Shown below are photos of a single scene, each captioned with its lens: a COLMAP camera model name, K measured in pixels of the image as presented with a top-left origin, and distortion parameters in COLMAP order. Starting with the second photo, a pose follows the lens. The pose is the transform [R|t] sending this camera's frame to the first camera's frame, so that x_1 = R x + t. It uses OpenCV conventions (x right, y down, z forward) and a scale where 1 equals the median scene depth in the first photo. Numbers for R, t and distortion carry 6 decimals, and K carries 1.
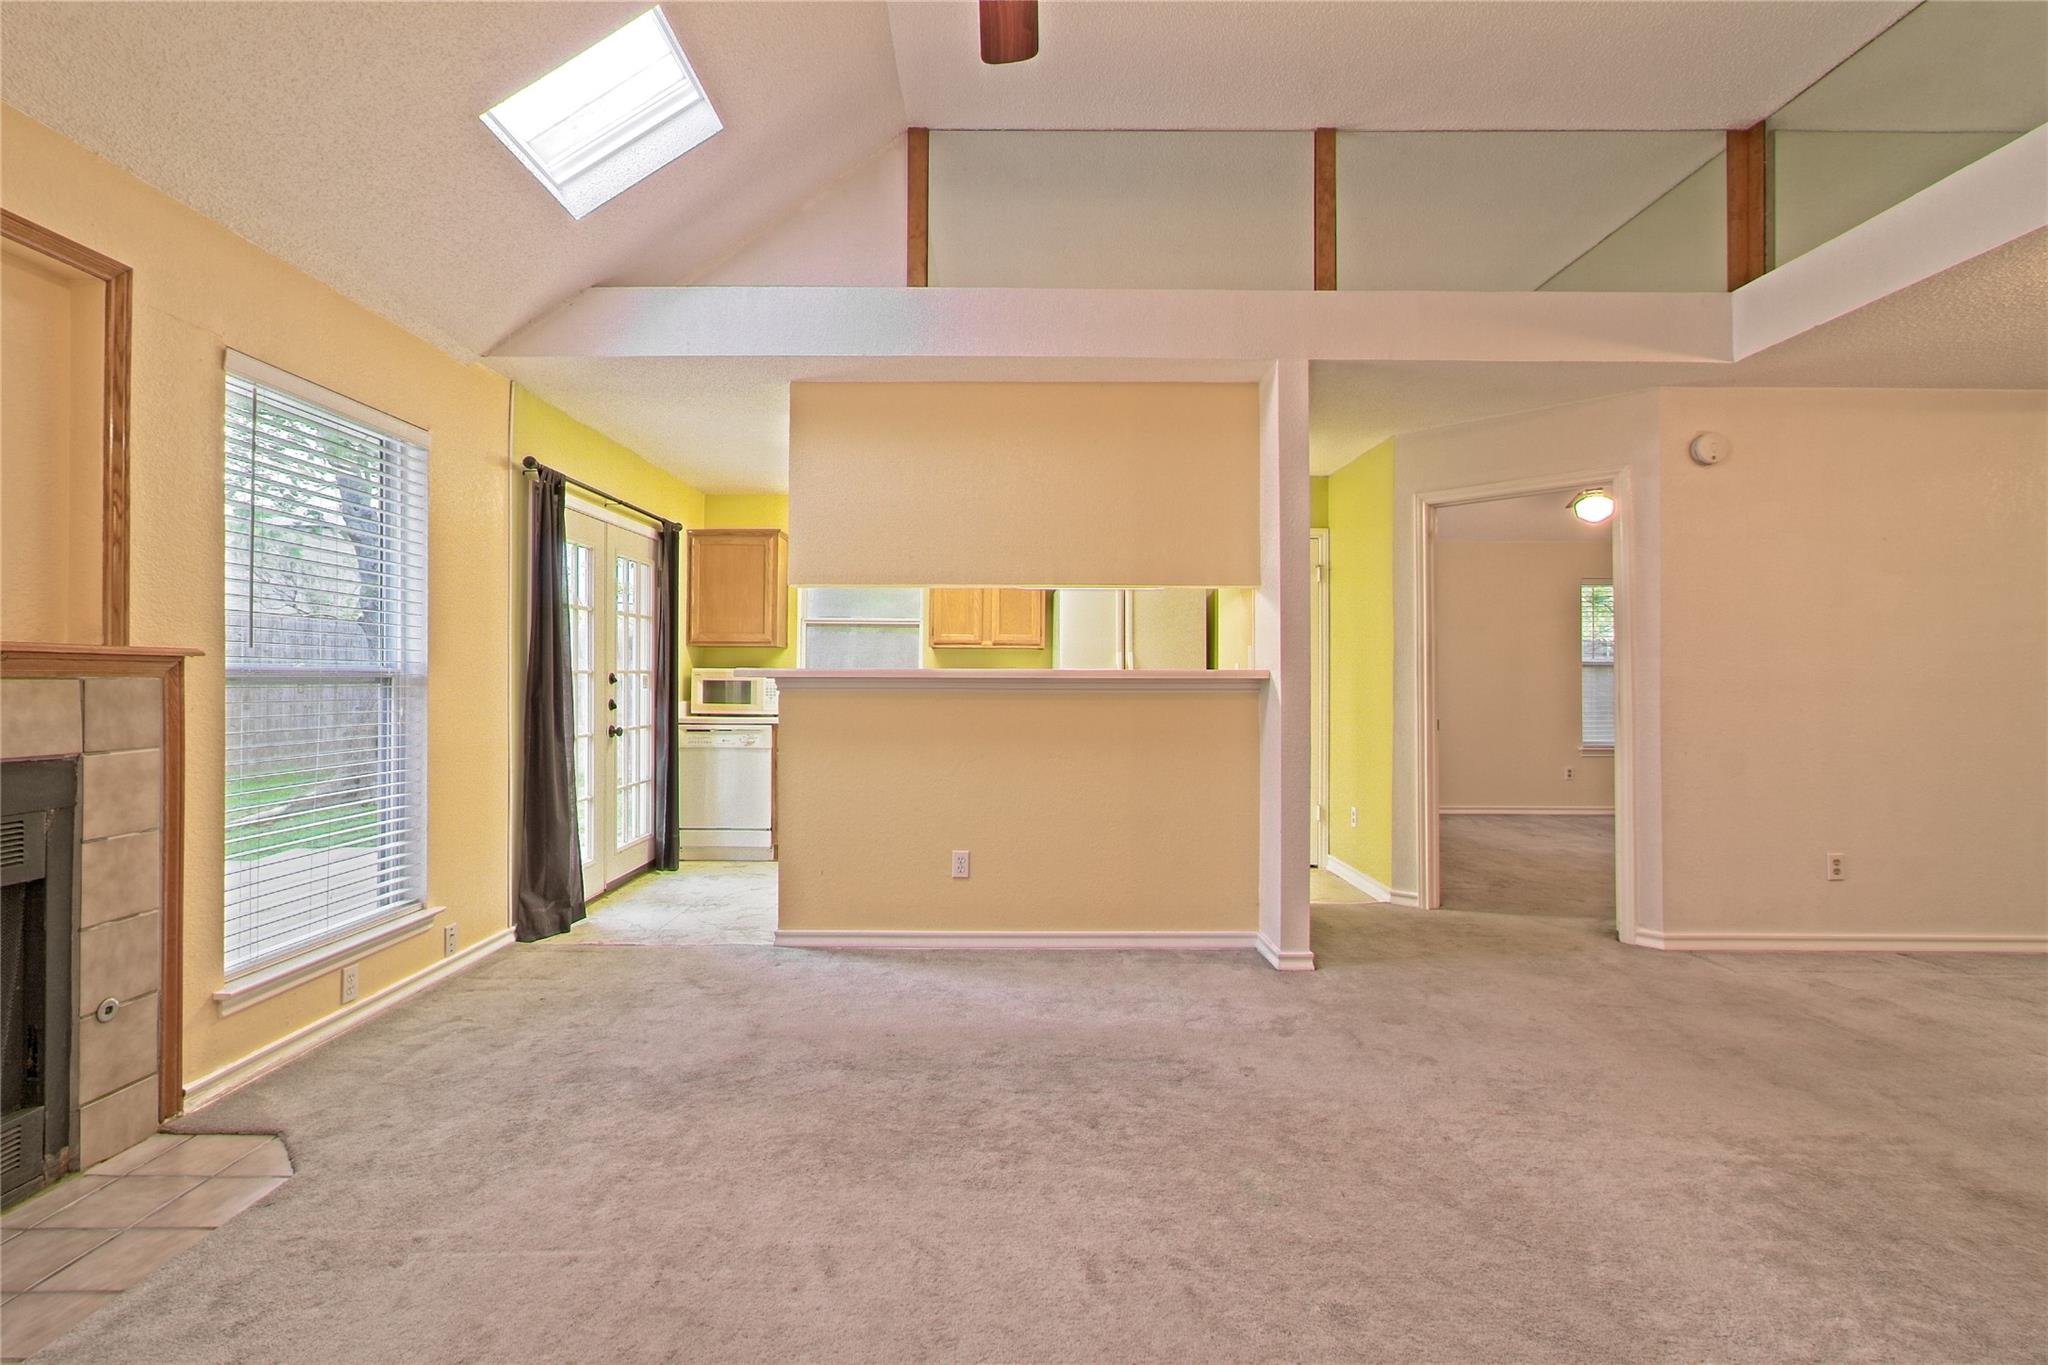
lens RADIAL K [[942.3, 0, 1016.6], [0, 942.3, 664.5], [0, 0, 1]] dist [-0.012641, 0.009377]
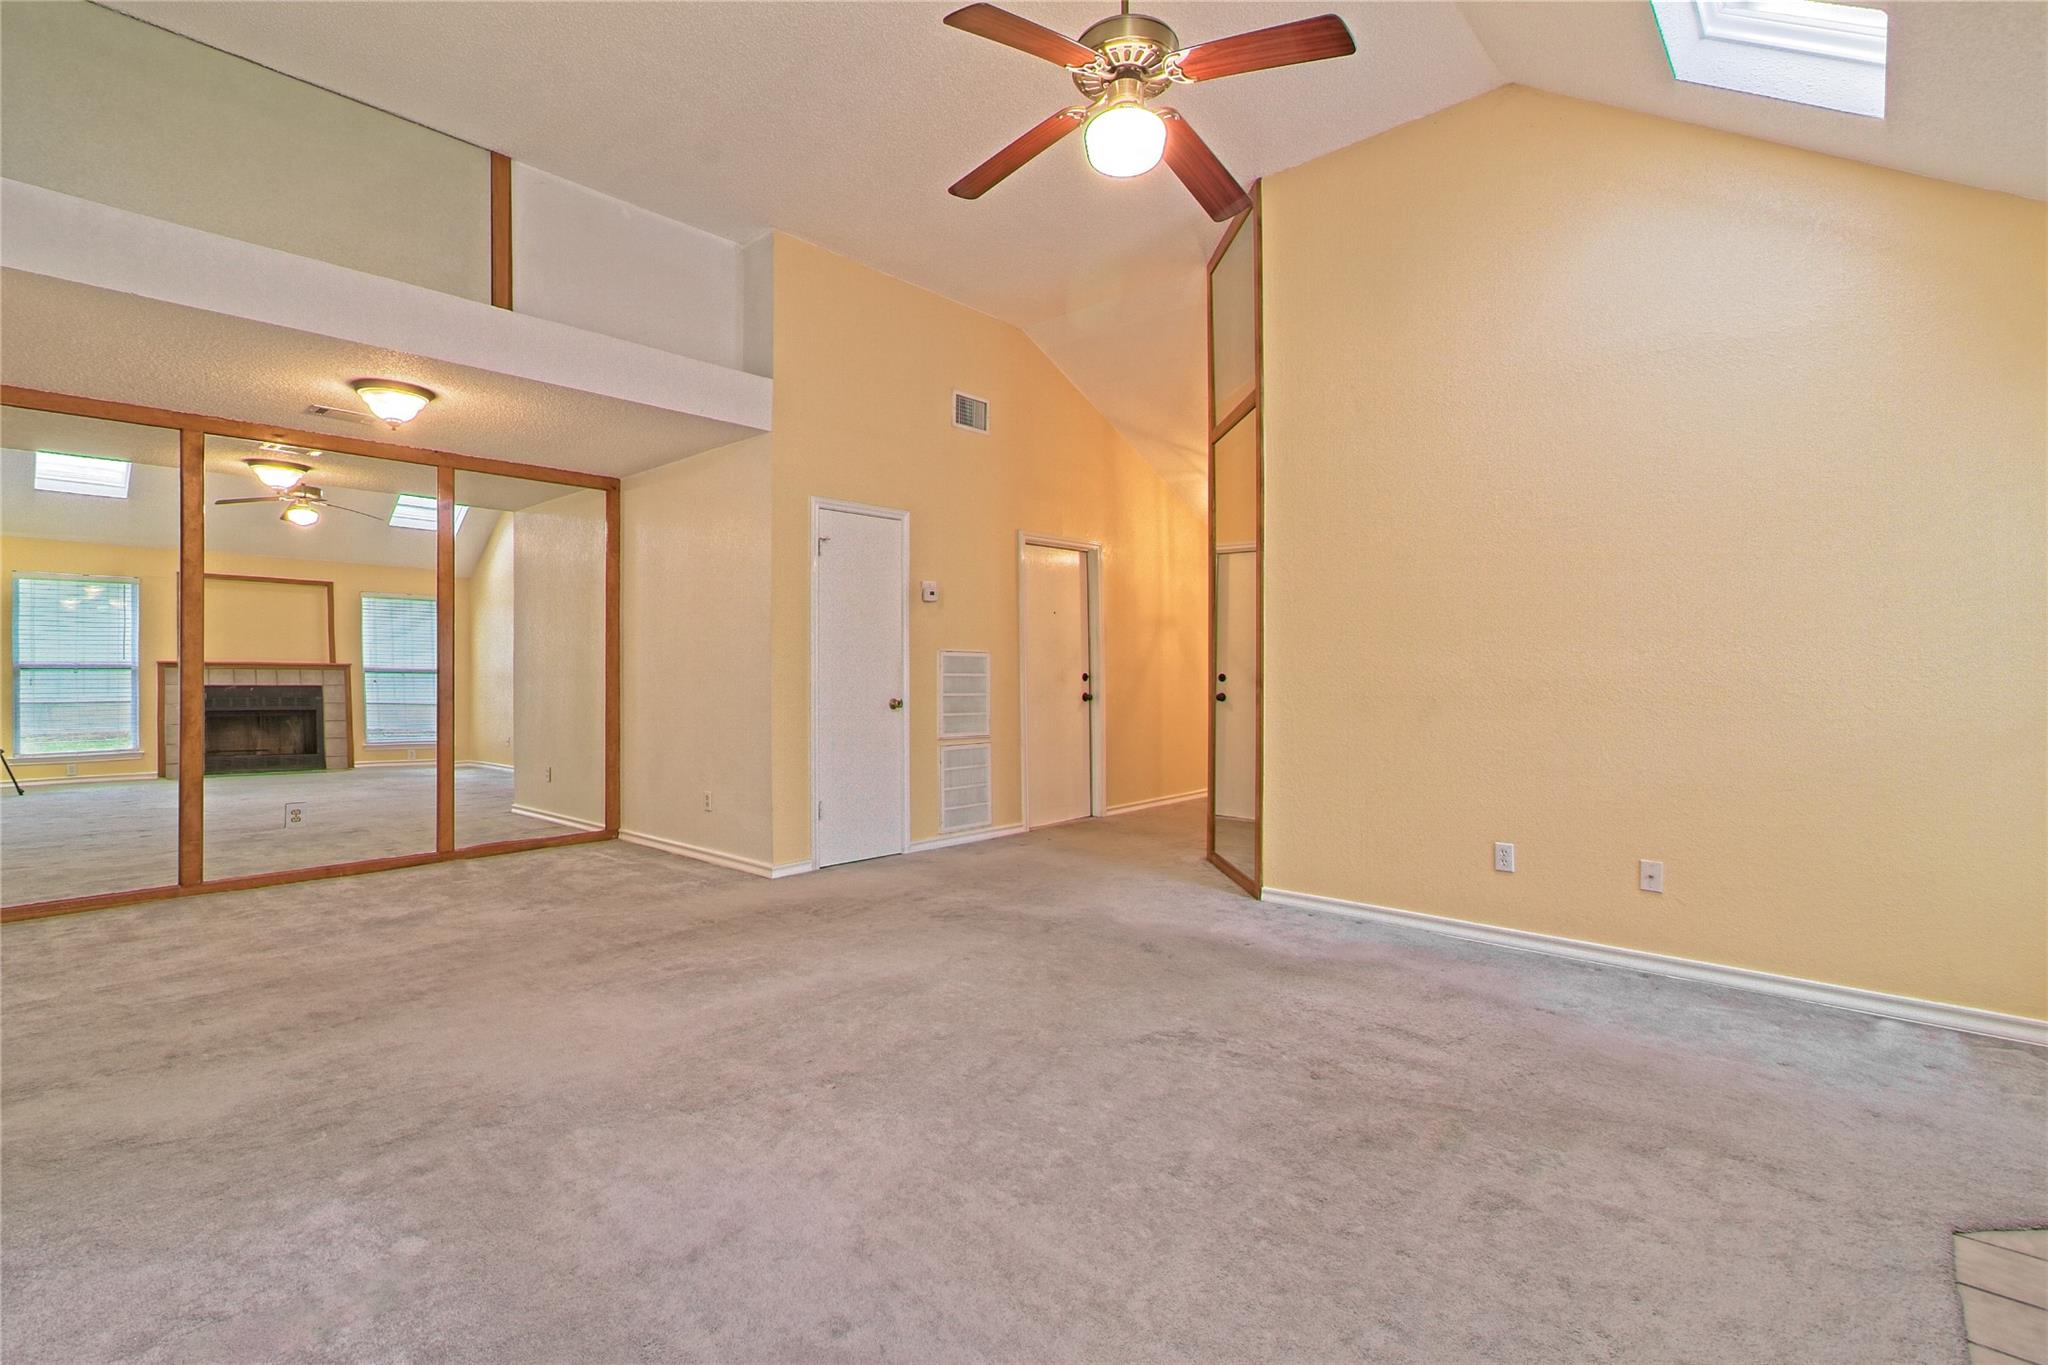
lens RADIAL K [[942.3, 0, 1016.6], [0, 942.3, 664.5], [0, 0, 1]] dist [-0.012641, 0.009377]
pose [[-0.739933, -0.001550, 0.672679, -0.504073], [-0.014067, 0.999814, -0.013170, 0.018902], [-0.672534, -0.019207, -0.739817, 1.215792]]
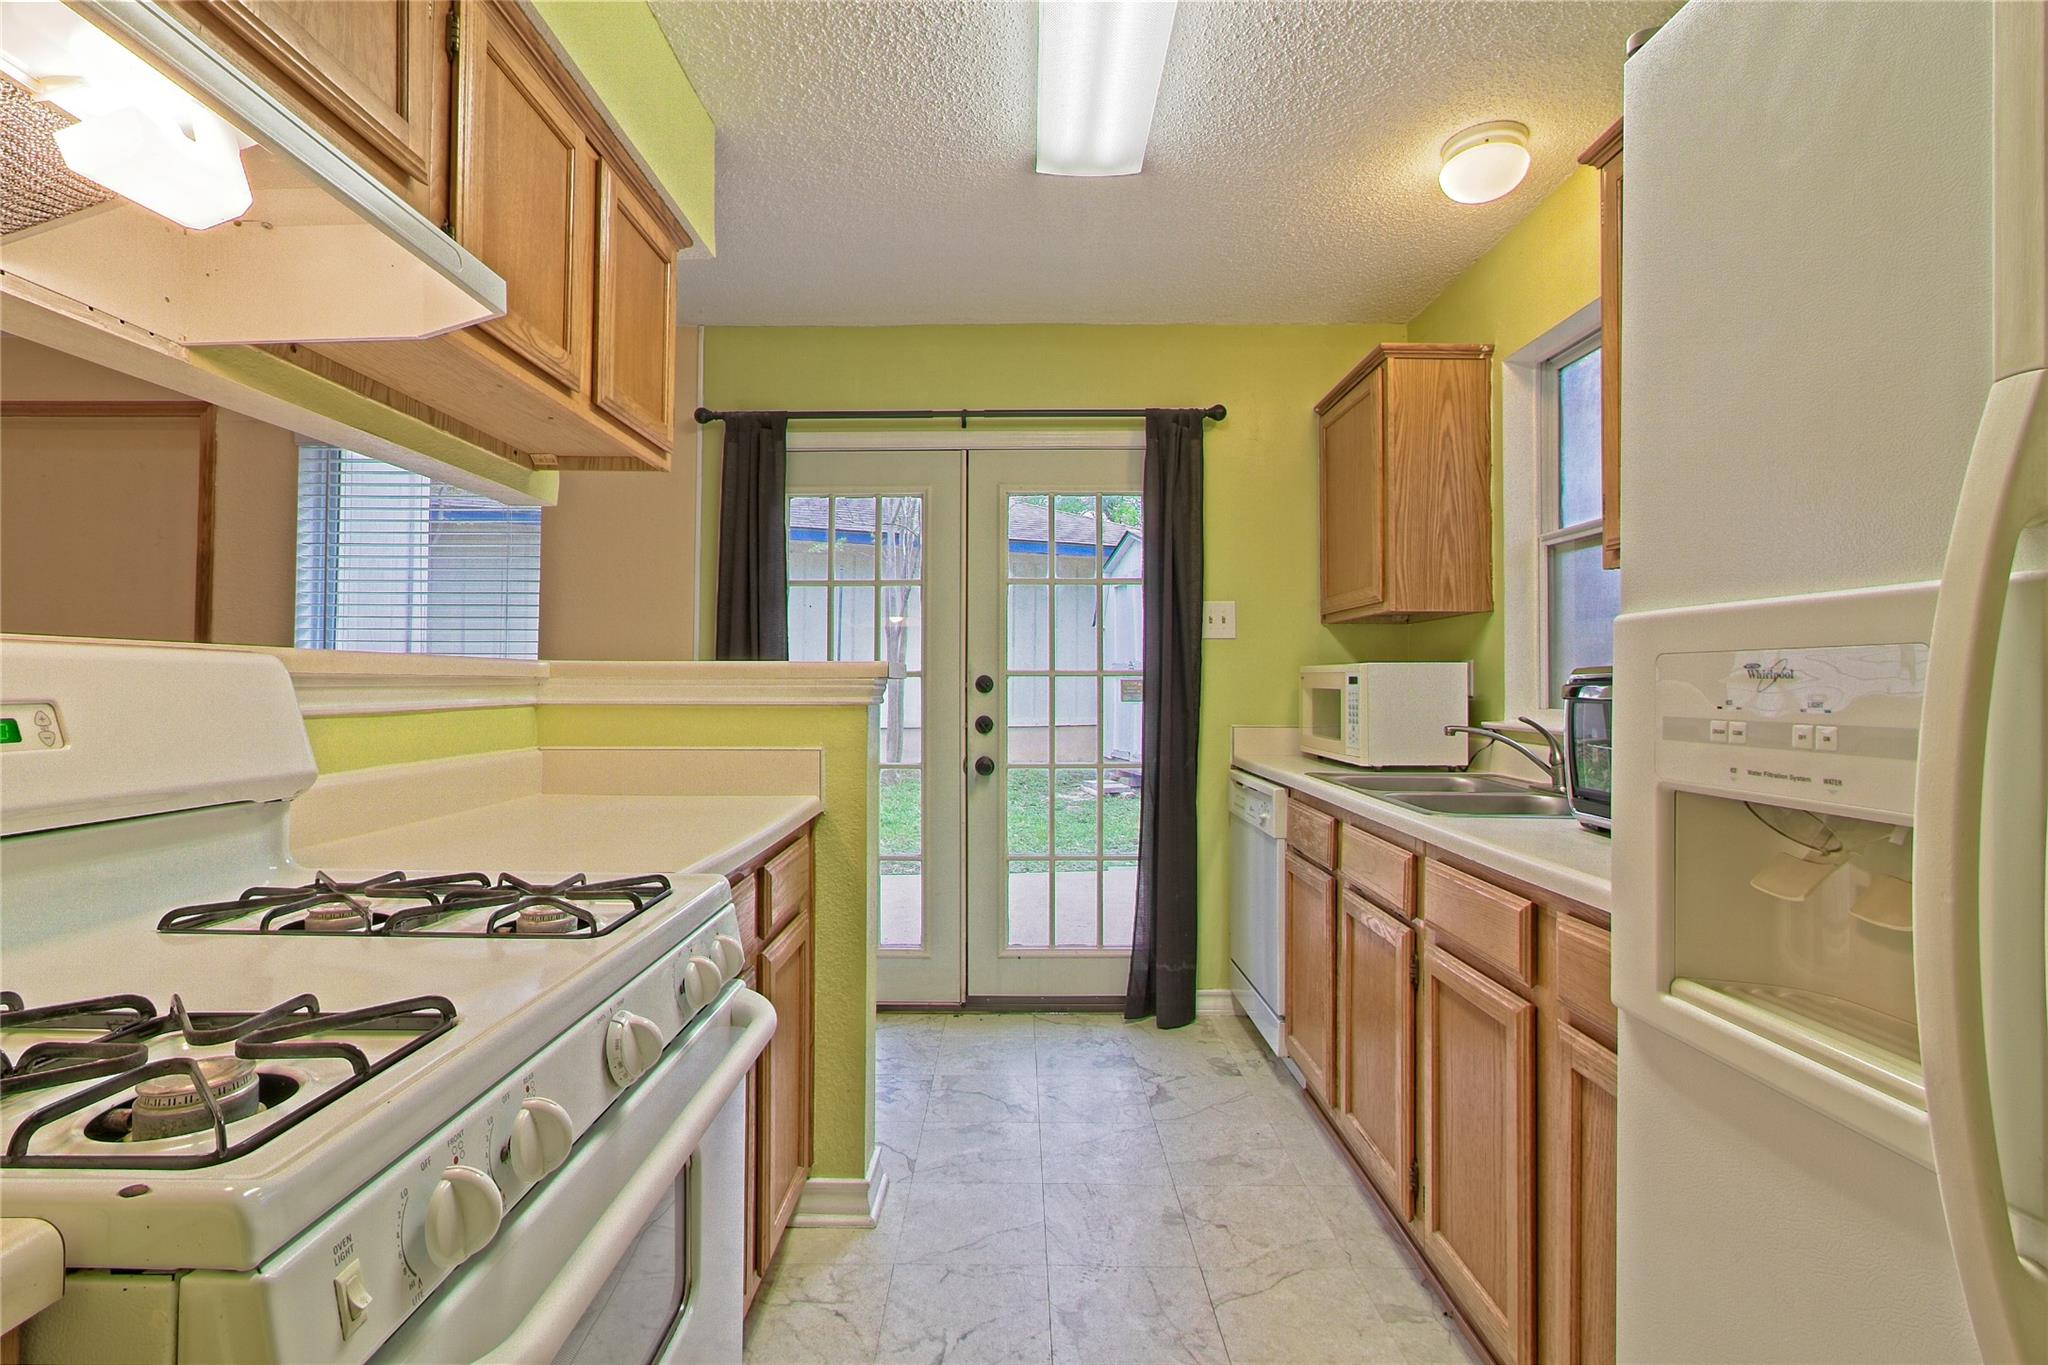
lens RADIAL K [[943.9, 0, 1017.6], [0, 943.9, 665.5], [0, 0, 1]] dist [-0.032515, 0.022106]
pose [[0.004492, -0.017509, -0.999837, 0.384974], [0.013699, 0.999754, -0.017446, 0.023139], [0.999896, -0.013618, 0.004731, 1.701983]]
